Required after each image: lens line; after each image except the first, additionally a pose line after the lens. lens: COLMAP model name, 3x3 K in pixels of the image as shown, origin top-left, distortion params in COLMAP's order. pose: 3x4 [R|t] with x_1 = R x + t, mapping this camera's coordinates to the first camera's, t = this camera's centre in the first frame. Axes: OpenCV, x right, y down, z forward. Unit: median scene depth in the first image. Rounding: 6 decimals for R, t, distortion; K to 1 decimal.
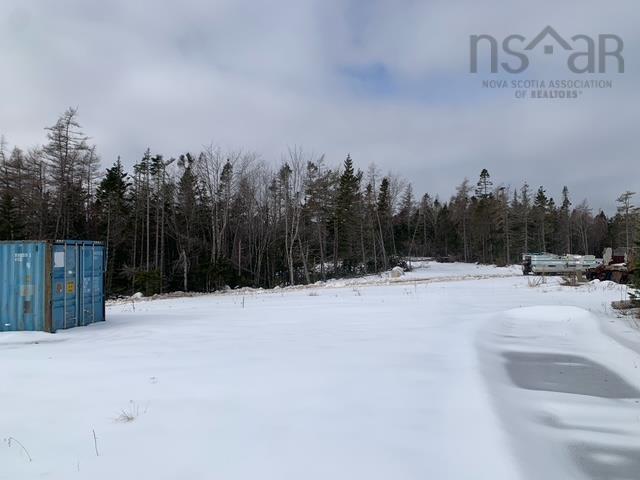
lens RADIAL K [[485.0, 0, 313.4], [0, 485.0, 236.1], [0, 0, 1]] dist [0.095996, -0.143579]
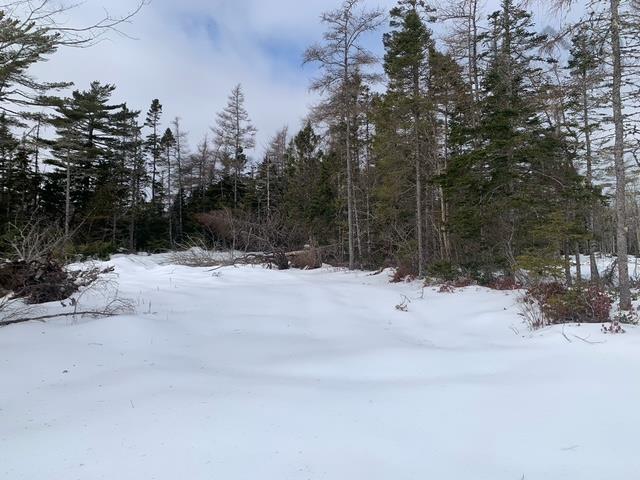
lens RADIAL K [[486.7, 0, 316.3], [0, 486.7, 236.5], [0, 0, 1]] dist [0.049837, -0.054283]
pose [[0.978822, 0.005910, 0.204630, 0.358515], [-0.007806, 0.999934, 0.008462, 0.050060], [-0.204567, -0.009880, 0.978803, 1.114717]]
